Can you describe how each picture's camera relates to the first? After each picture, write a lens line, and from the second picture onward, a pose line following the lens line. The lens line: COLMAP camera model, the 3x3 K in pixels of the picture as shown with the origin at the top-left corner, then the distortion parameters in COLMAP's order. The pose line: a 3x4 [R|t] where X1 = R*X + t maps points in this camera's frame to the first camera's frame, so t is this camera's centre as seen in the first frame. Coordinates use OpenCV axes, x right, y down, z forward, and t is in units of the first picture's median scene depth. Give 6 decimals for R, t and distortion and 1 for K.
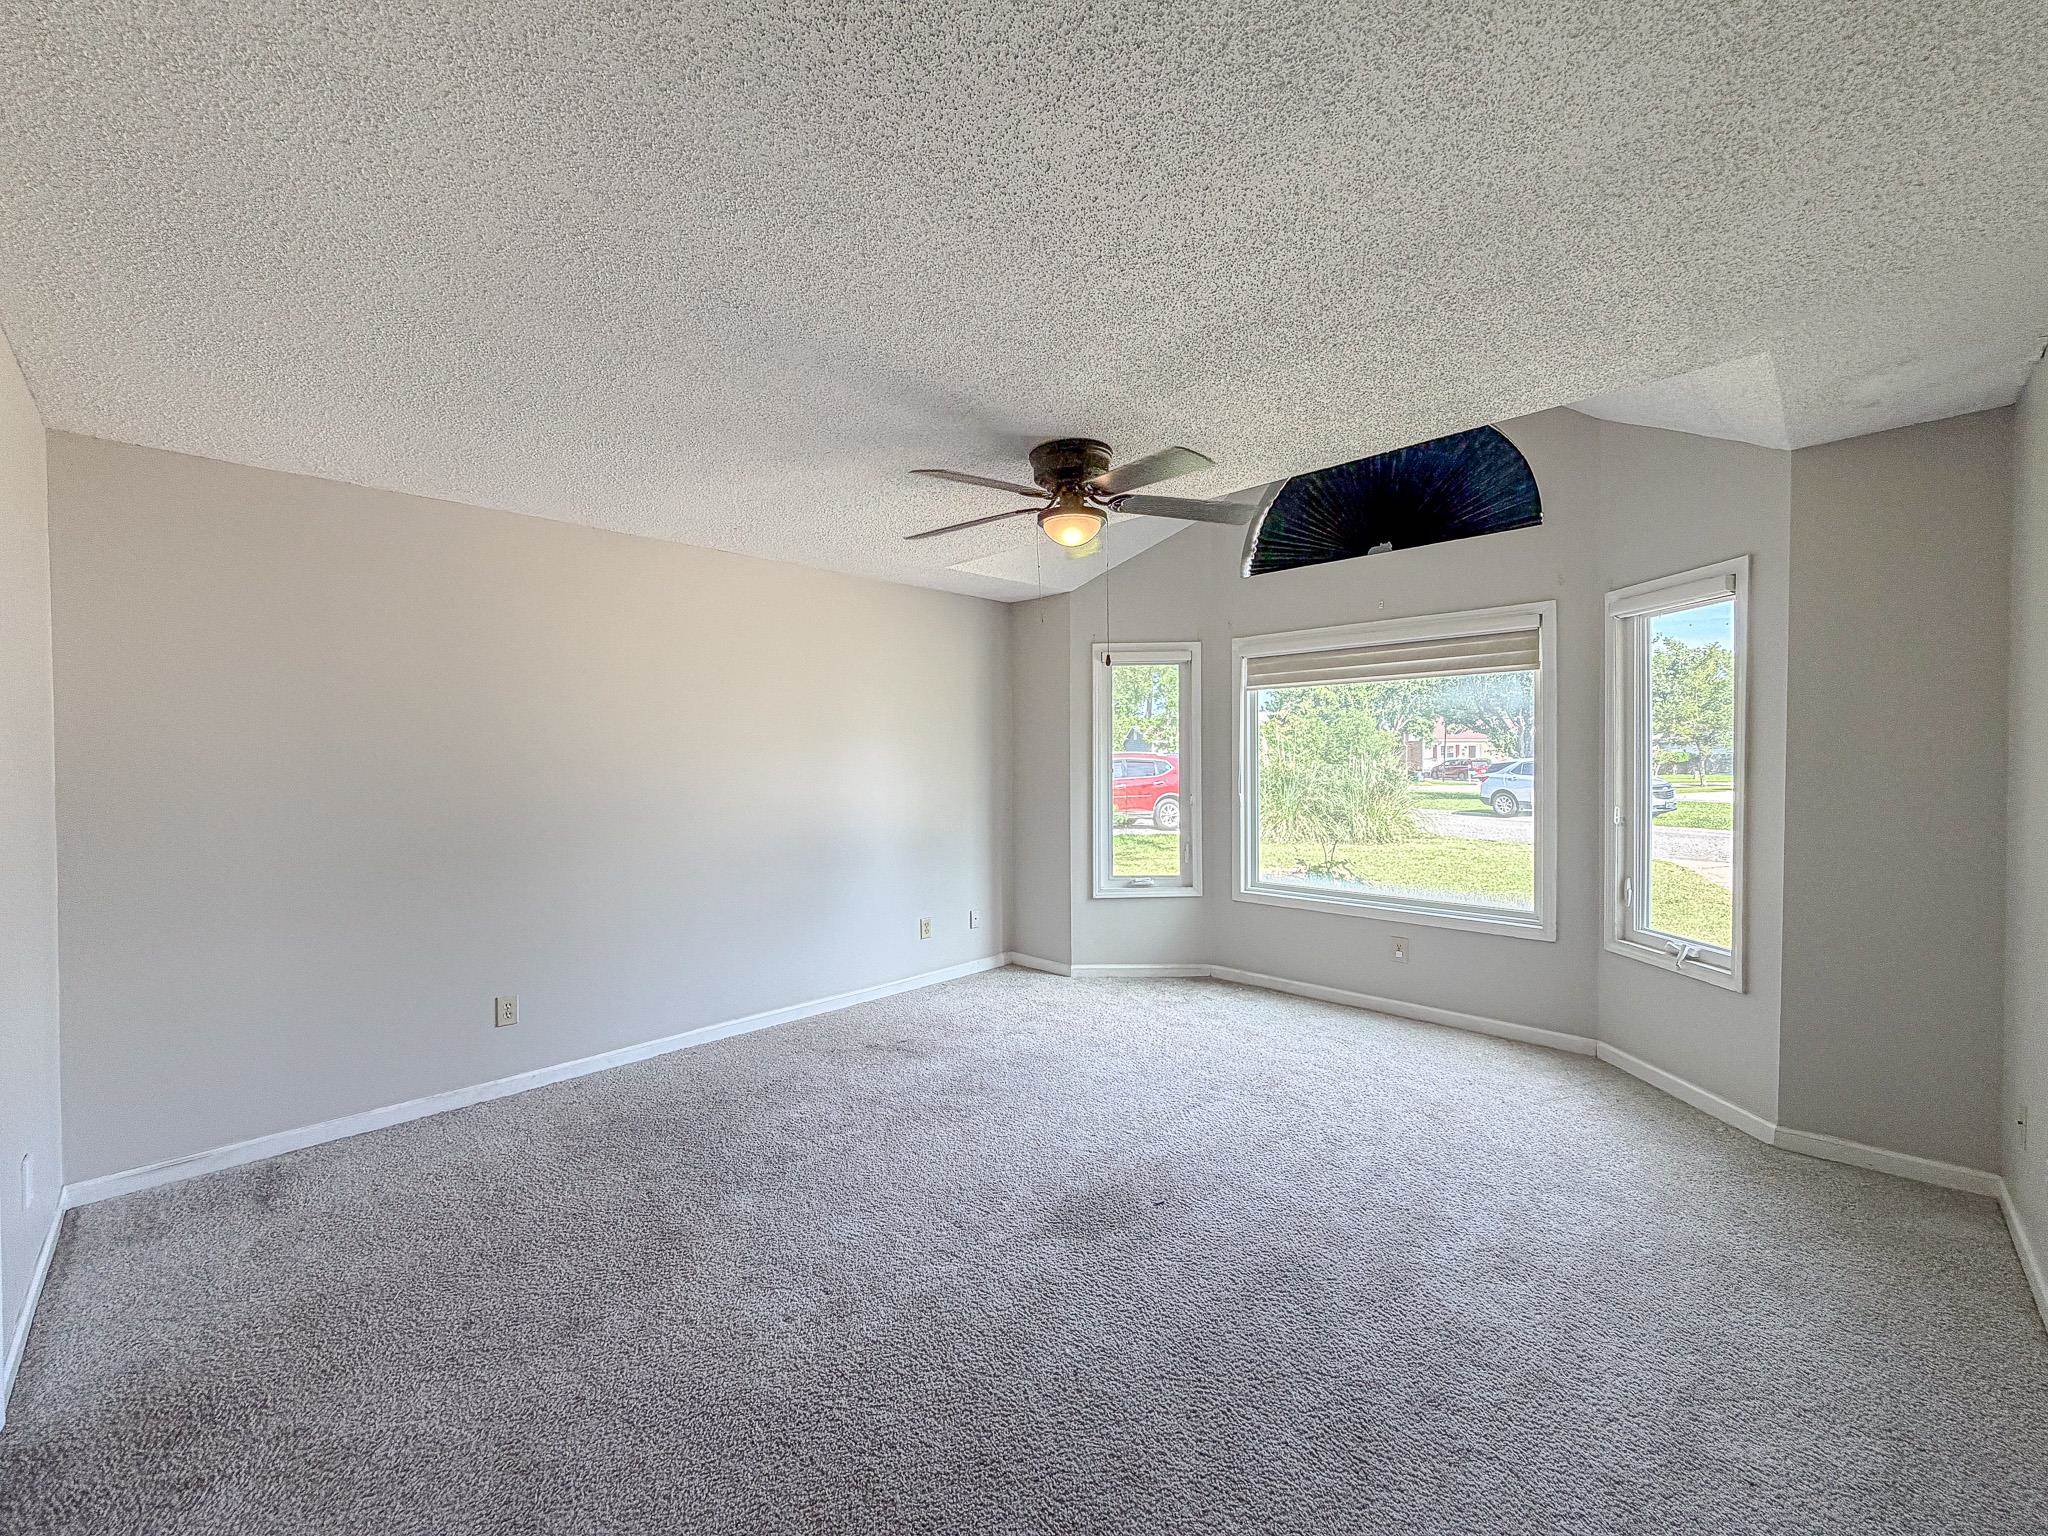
lens RADIAL K [[816.7, 0, 1016.3], [0, 816.7, 768.7], [0, 0, 1]] dist [-0.000474, 0.000565]
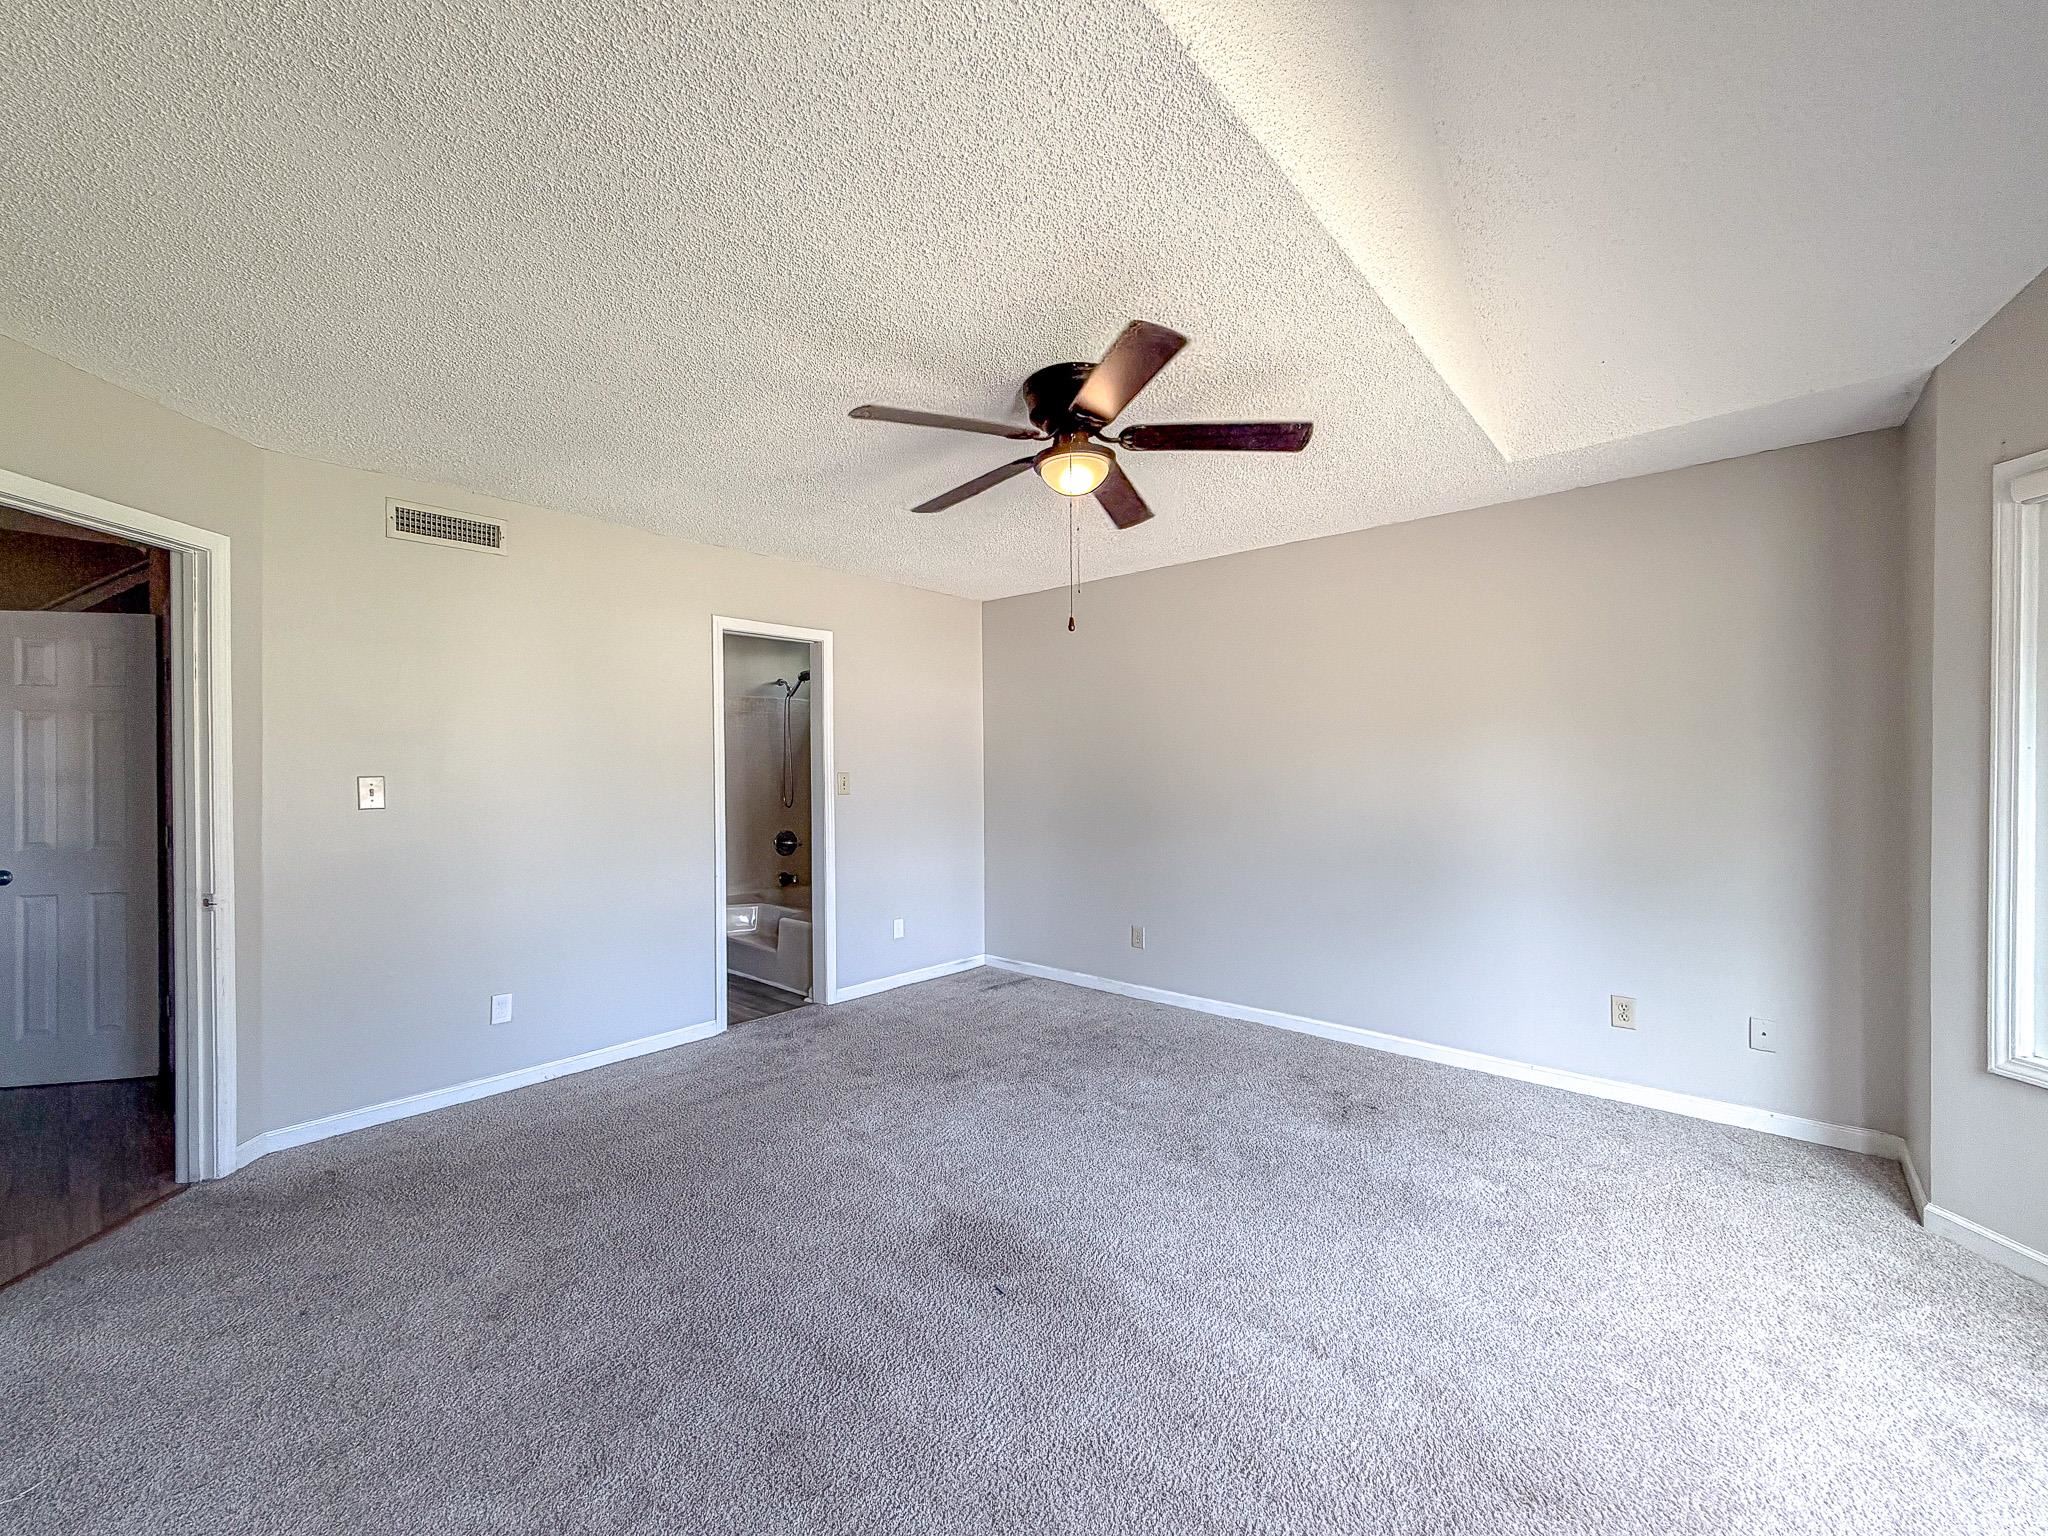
lens RADIAL K [[816.7, 0, 1016.3], [0, 816.7, 768.7], [0, 0, 1]] dist [-0.000474, 0.000565]
pose [[0.059123, 0.011166, -0.998188, 0.639730], [-0.005758, 0.999925, 0.010845, 0.002024], [0.998234, 0.005106, 0.059183, 0.629014]]
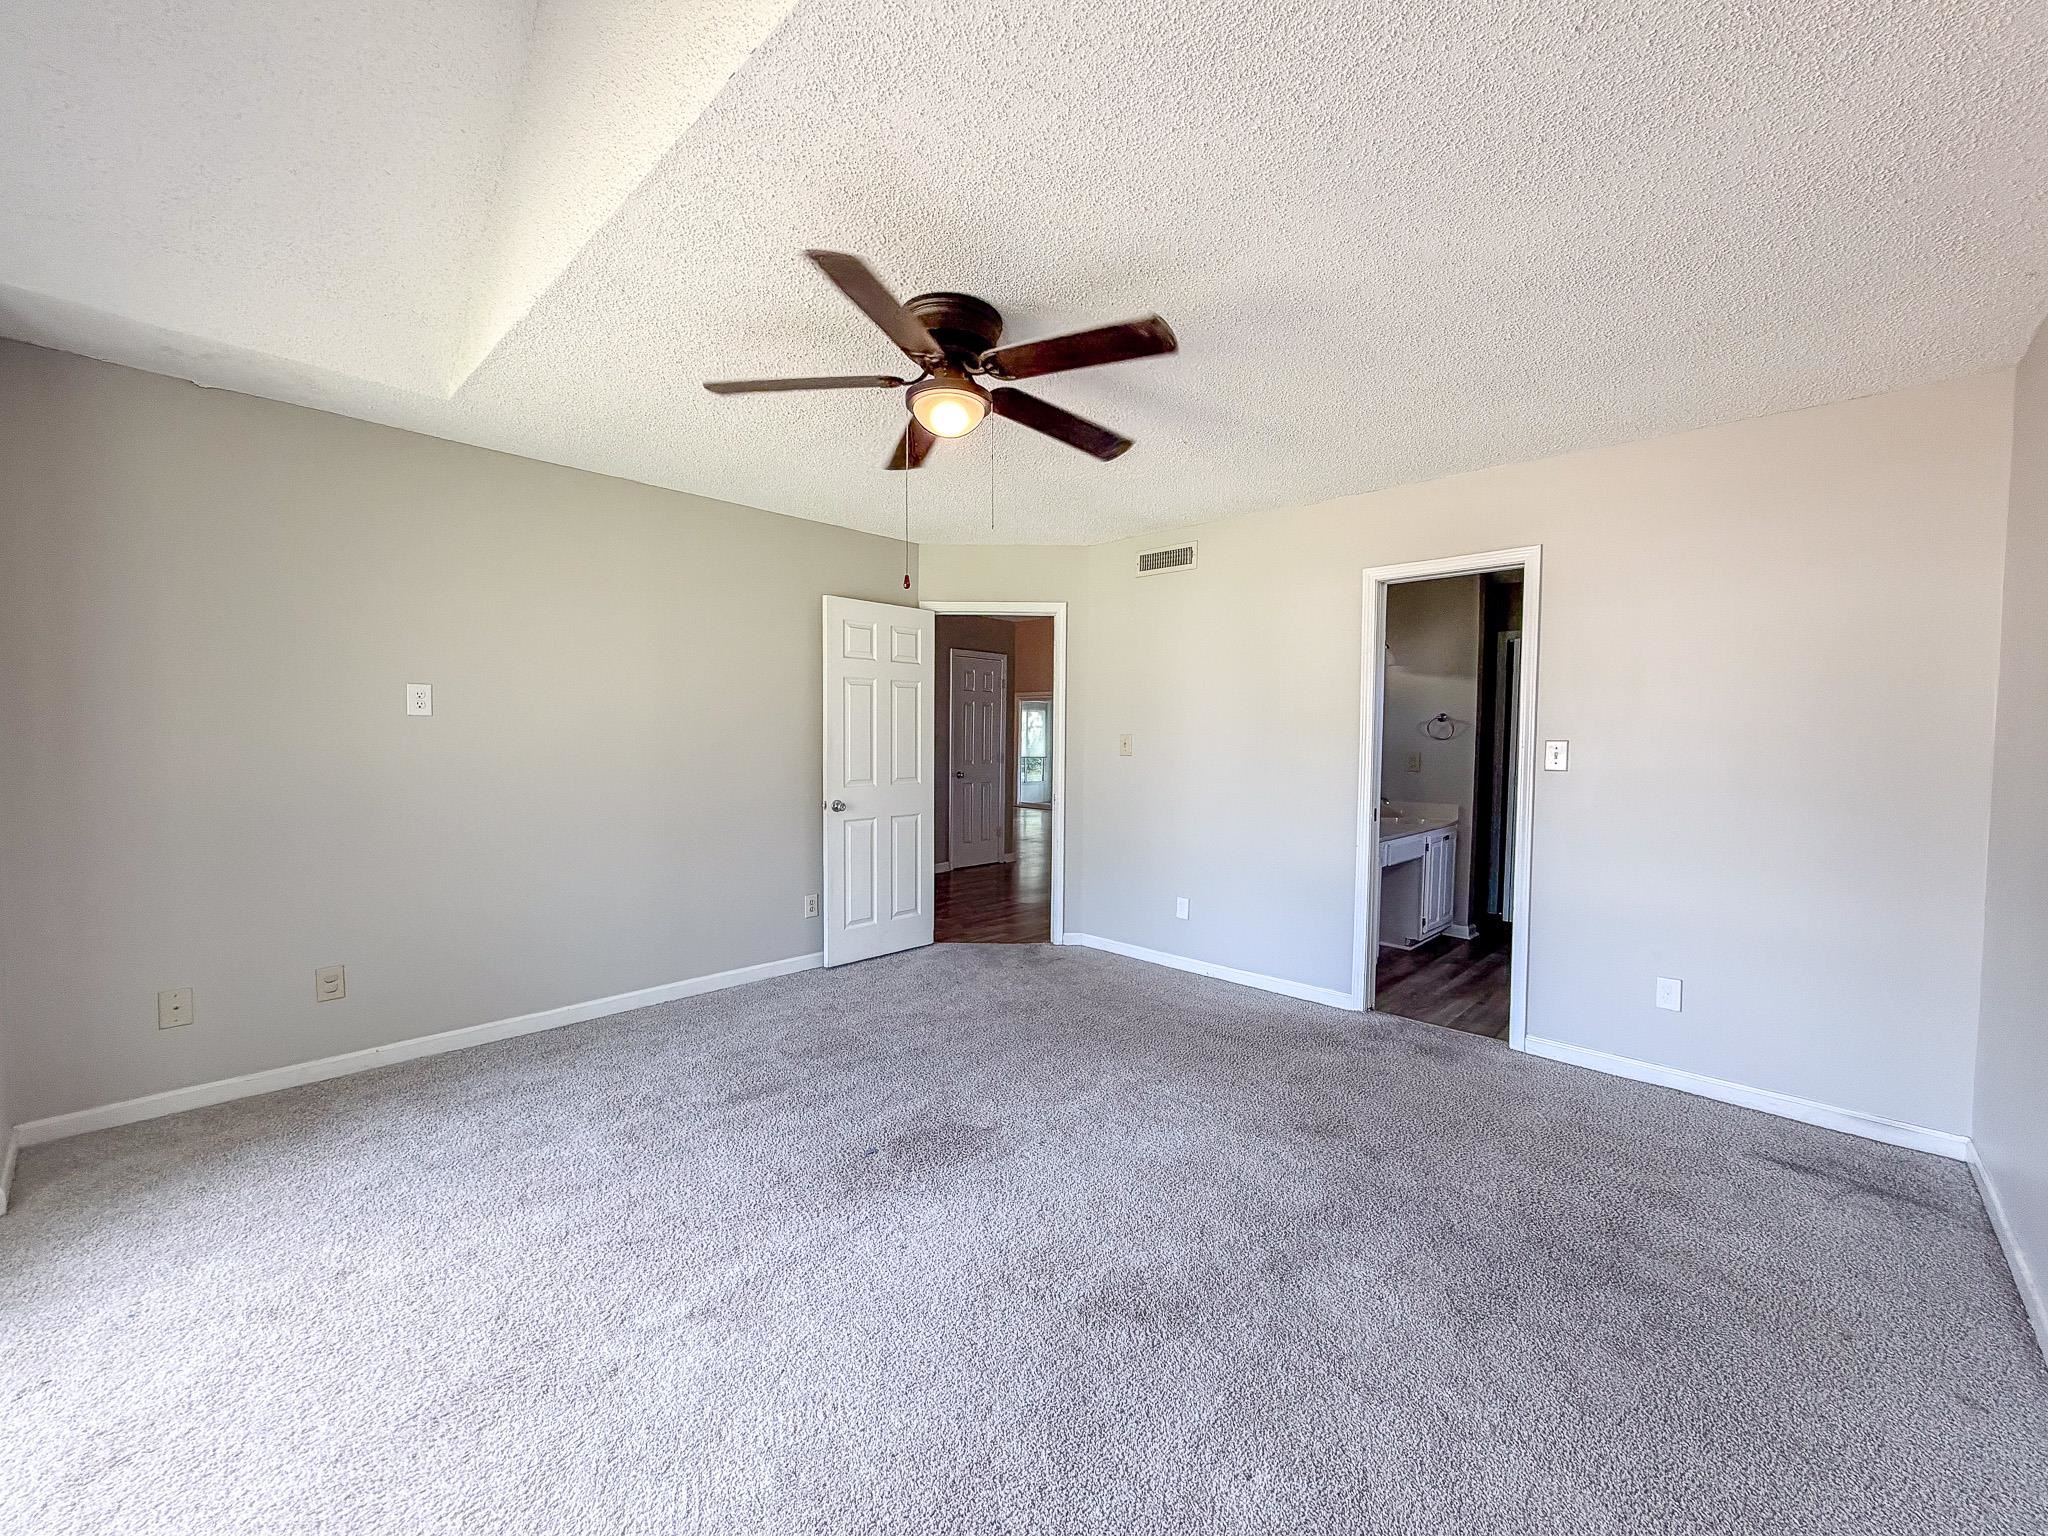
lens RADIAL K [[816.7, 0, 1016.3], [0, 816.7, 768.7], [0, 0, 1]] dist [-0.000474, 0.000565]
pose [[-0.999966, 0.001919, -0.008021, -0.003420], [0.001463, 0.998403, 0.056475, 0.003347], [0.008116, 0.056461, -0.998372, 1.290732]]
